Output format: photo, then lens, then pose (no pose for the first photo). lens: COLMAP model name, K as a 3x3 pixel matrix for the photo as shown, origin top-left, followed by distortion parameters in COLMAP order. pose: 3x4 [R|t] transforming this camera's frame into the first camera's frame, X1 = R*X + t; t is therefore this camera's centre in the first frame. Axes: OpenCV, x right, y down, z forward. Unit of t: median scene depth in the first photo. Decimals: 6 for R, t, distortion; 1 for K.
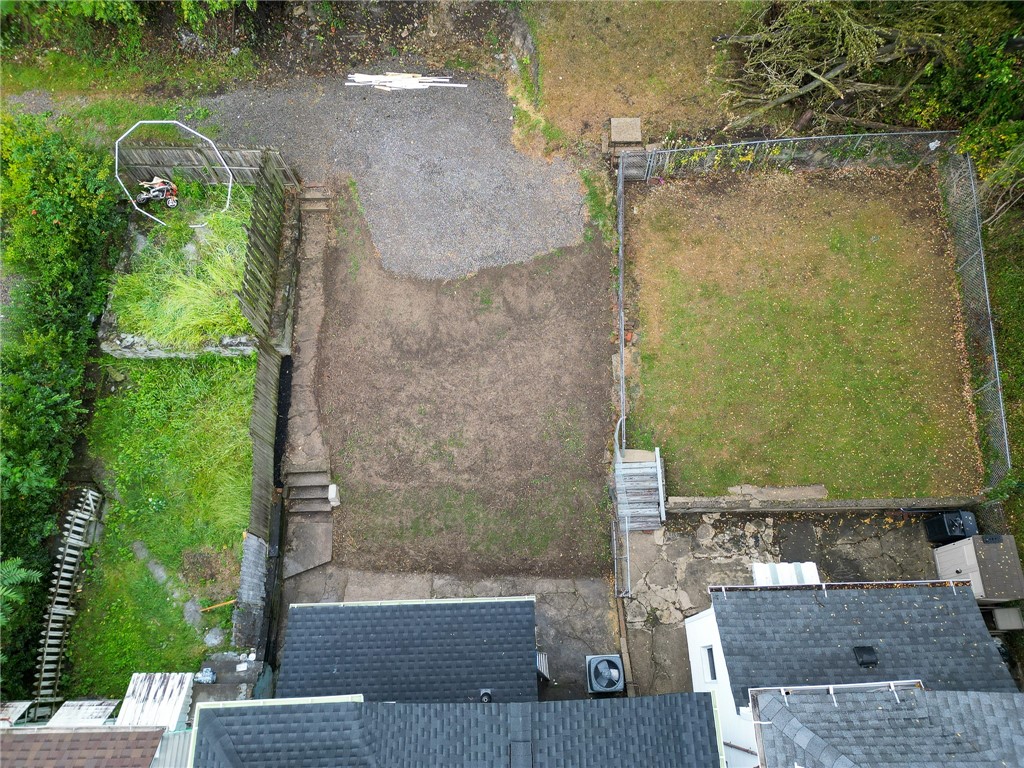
lens RADIAL K [[726.2, 0, 512.0], [0, 726.2, 384.0], [0, 0, 1]] dist [0.039889, -0.052242]
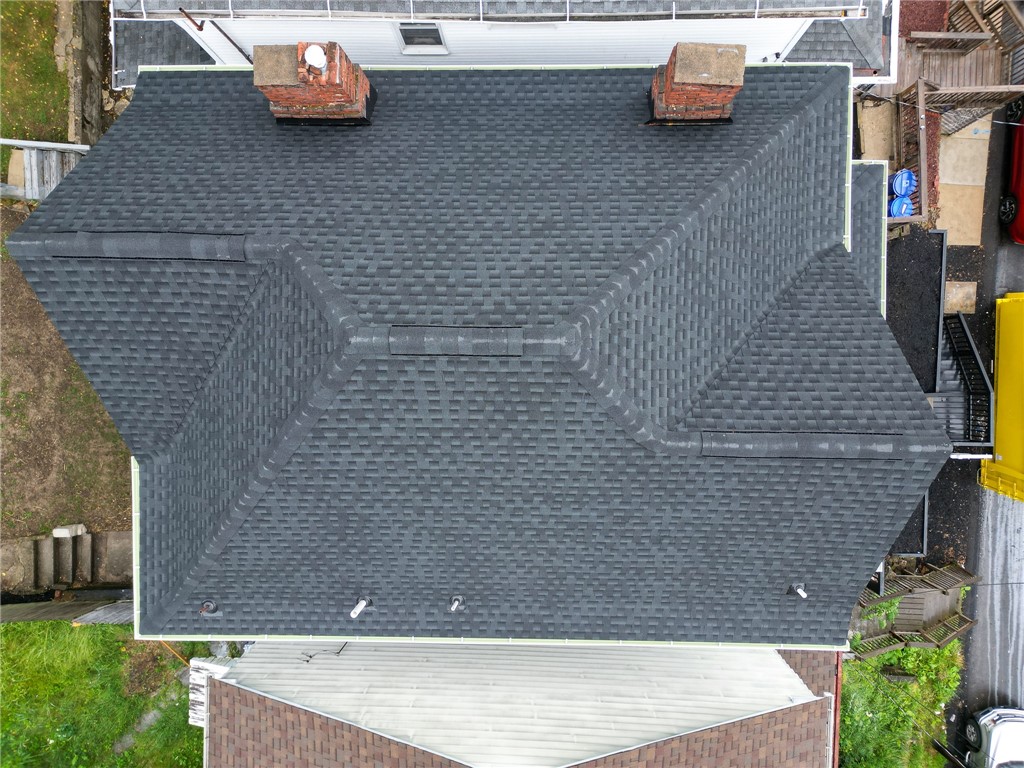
lens RADIAL K [[726.2, 0, 512.0], [0, 726.2, 384.0], [0, 0, 1]] dist [0.039889, -0.052242]
pose [[0.033821, -0.999285, 0.016899, -0.068721], [0.917184, 0.037750, 0.396671, 0.294192], [-0.397025, 0.002084, 0.917805, -0.009053]]
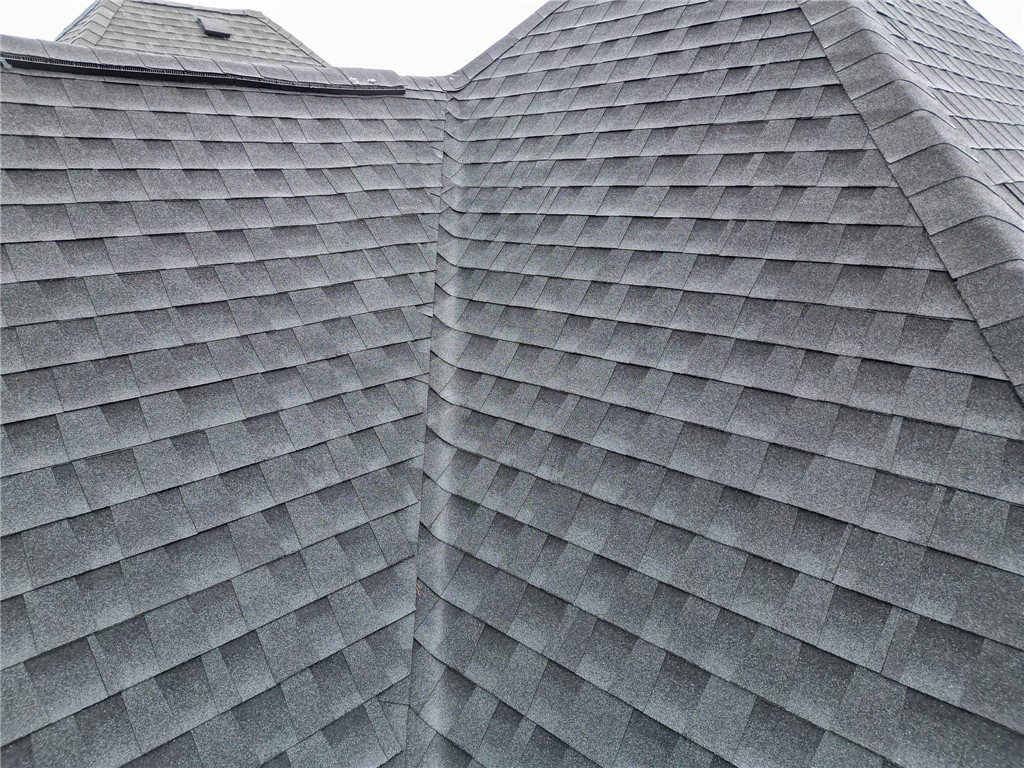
lens RADIAL K [[726.2, 0, 512.0], [0, 726.2, 384.0], [0, 0, 1]] dist [0.039889, -0.052242]
pose [[-0.078869, -0.988794, -0.126755, 0.001389], [0.960655, -0.109353, 0.255311, 0.273239], [-0.266311, -0.101631, 0.958514, 0.842582]]
